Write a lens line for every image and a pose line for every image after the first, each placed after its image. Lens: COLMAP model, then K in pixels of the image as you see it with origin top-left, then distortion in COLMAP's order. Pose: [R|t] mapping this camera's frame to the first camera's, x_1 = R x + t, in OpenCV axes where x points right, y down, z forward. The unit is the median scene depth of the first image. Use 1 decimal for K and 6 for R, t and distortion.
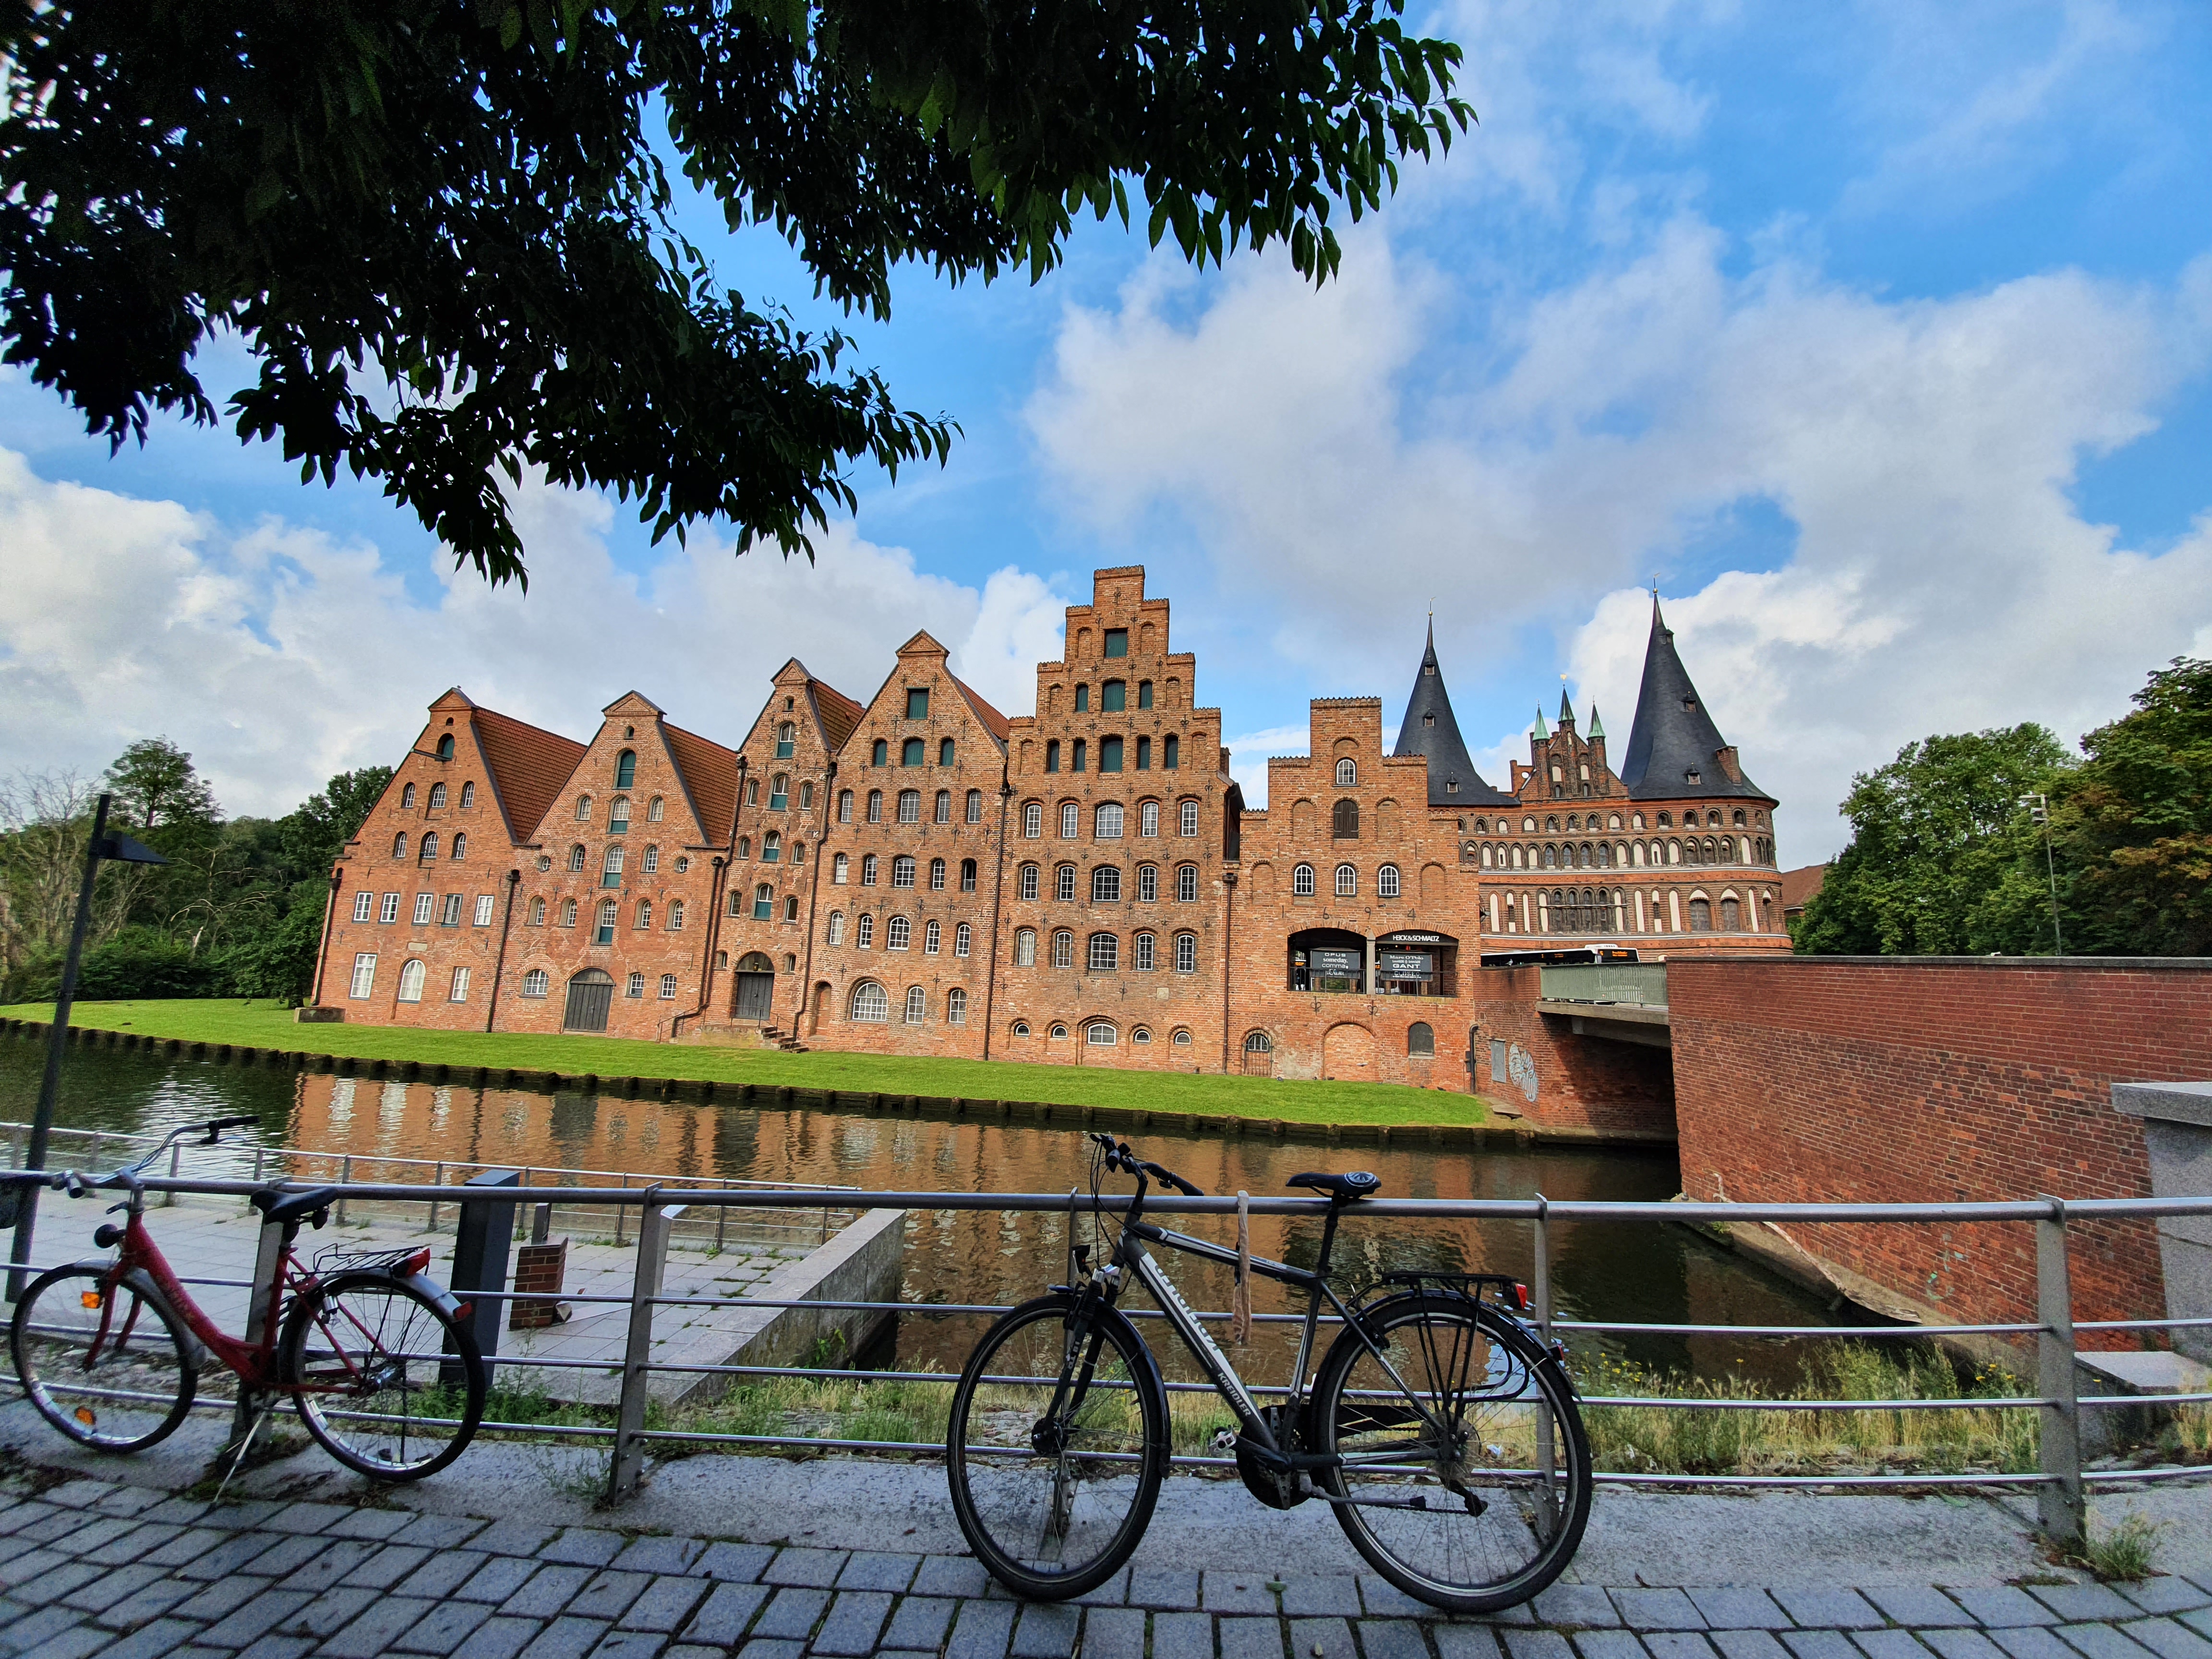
lens RADIAL K [[885.4, 0, 1109.6], [0, 885.4, 828.5], [0, 0, 1]] dist [0.002244, -0.000111]
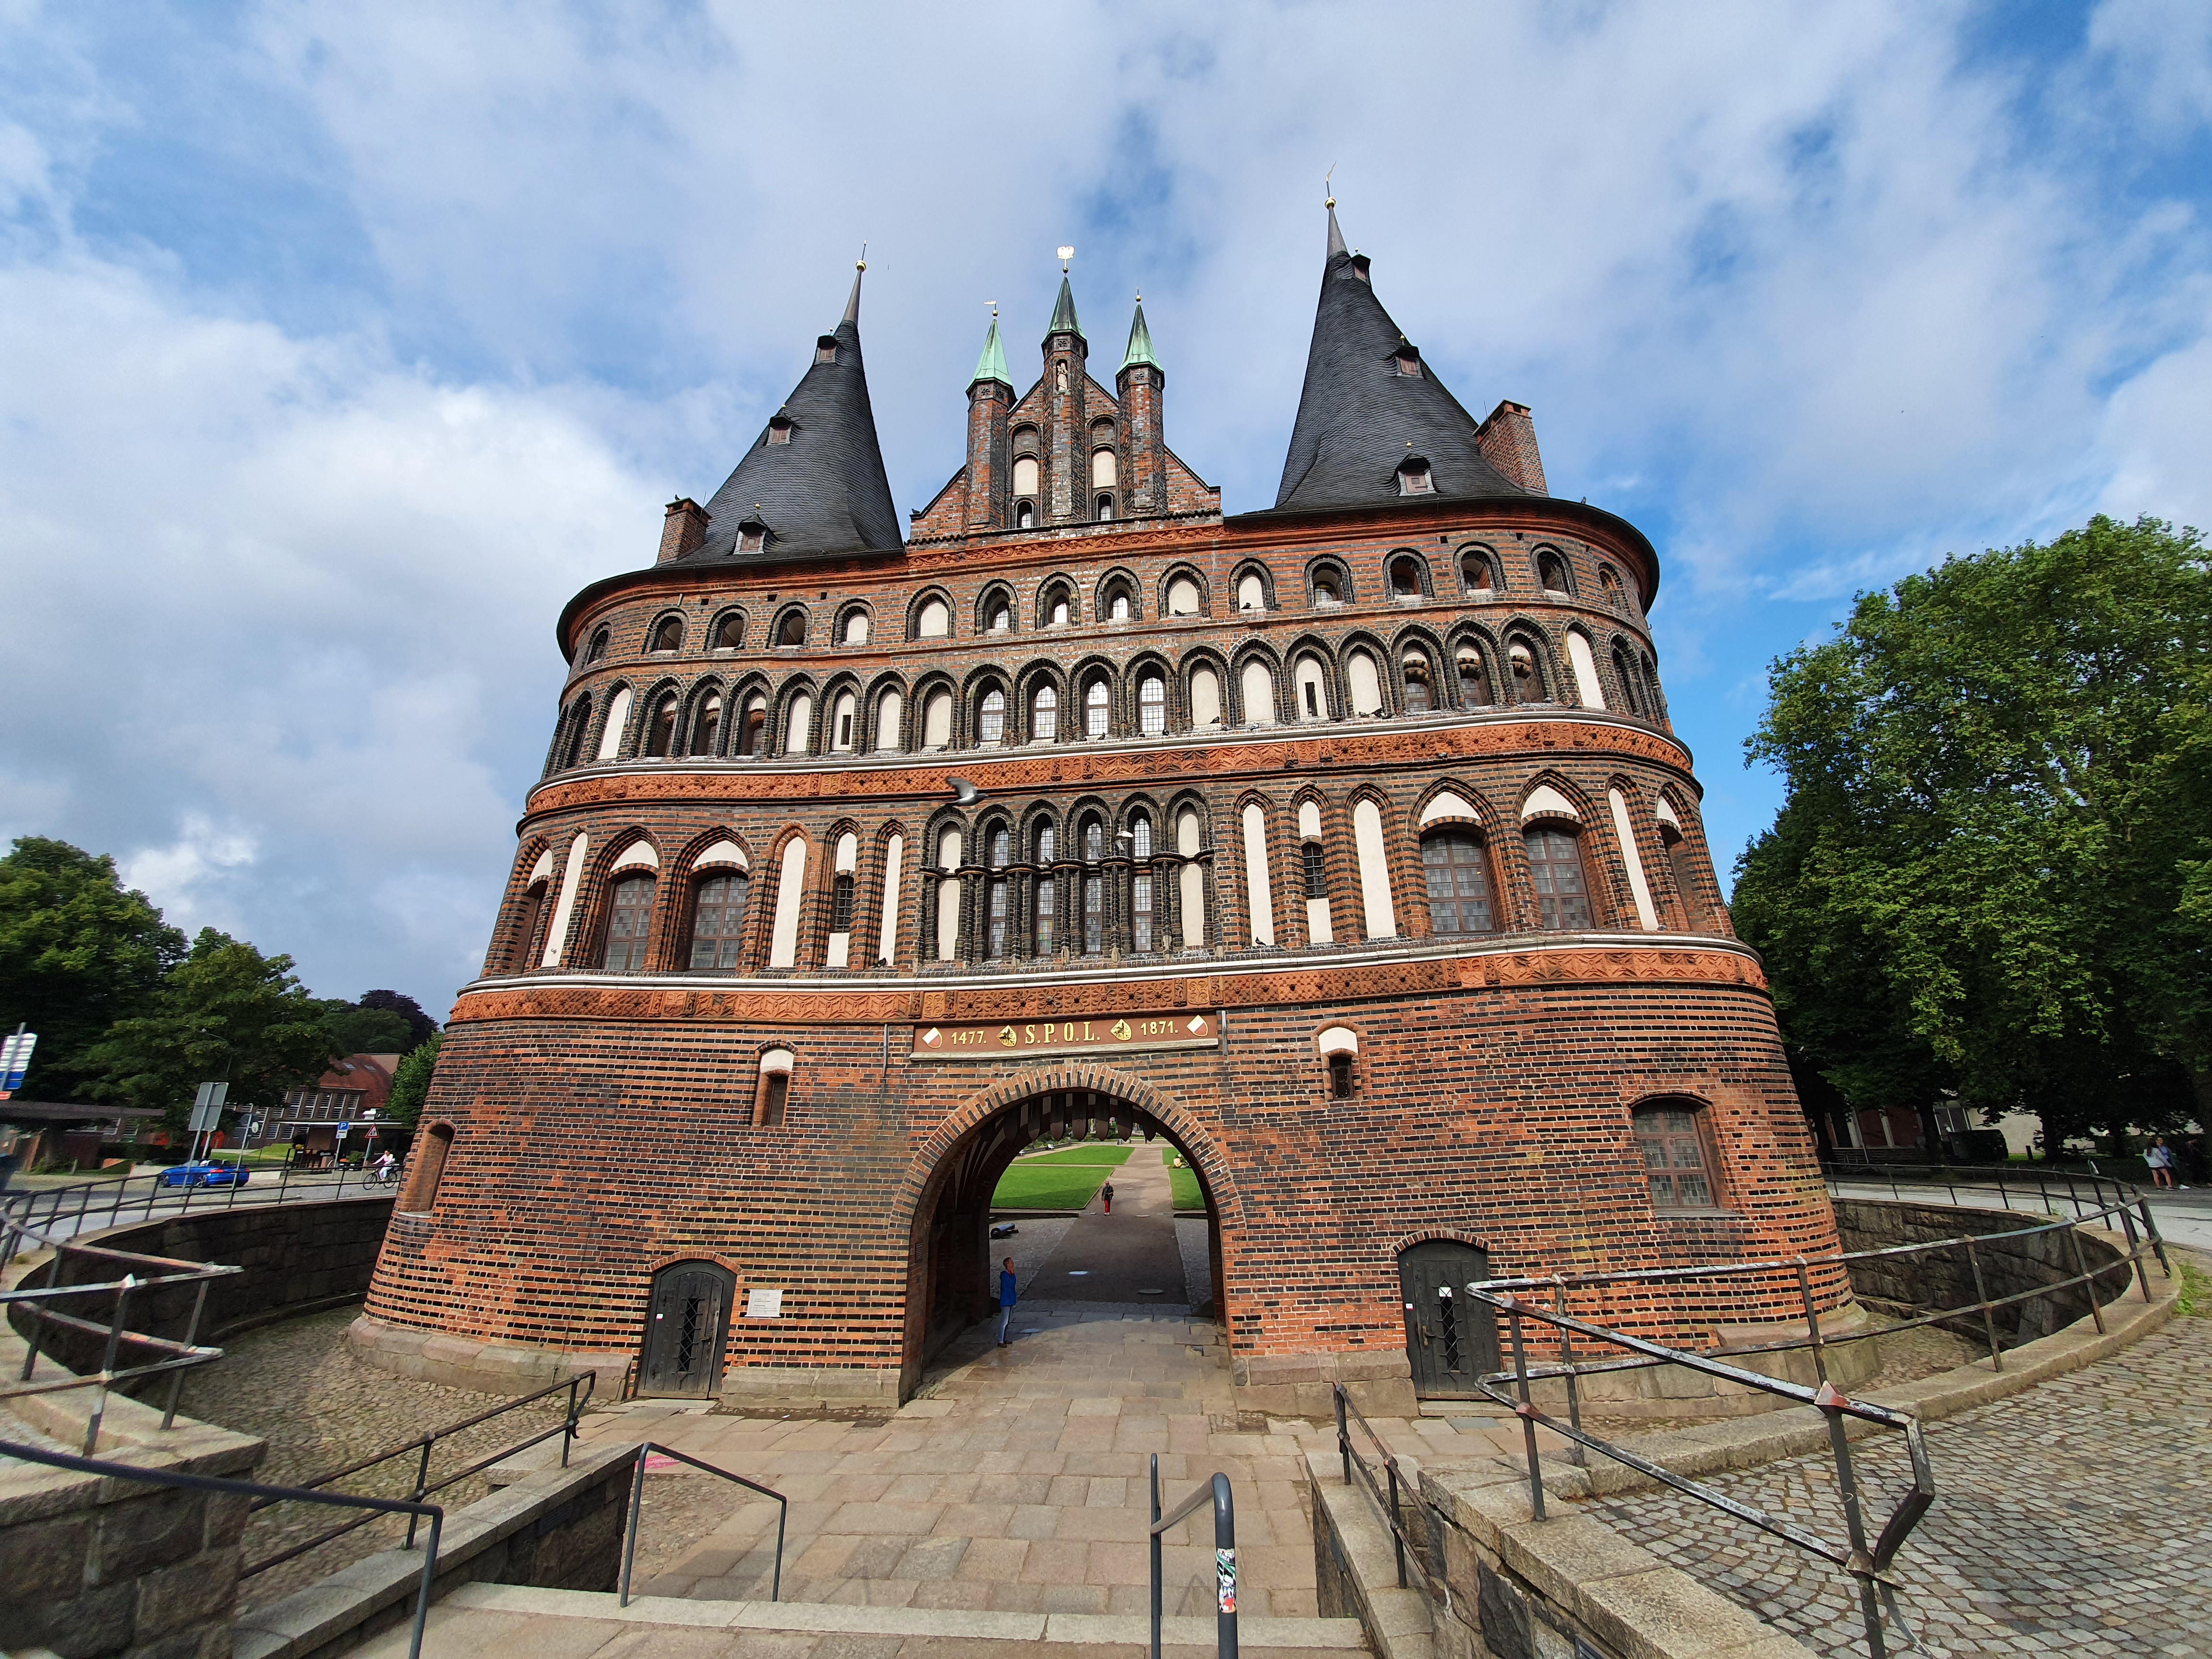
lens RADIAL K [[885.4, 0, 1103.7], [0, 885.4, 827.0], [0, 0, 1]] dist [0.002244, -0.000111]
pose [[0.990687, 0.006205, 0.136018, 0.509282], [0.016568, 0.986044, -0.165661, 0.123417], [-0.135148, 0.166371, 0.976758, 0.728147]]
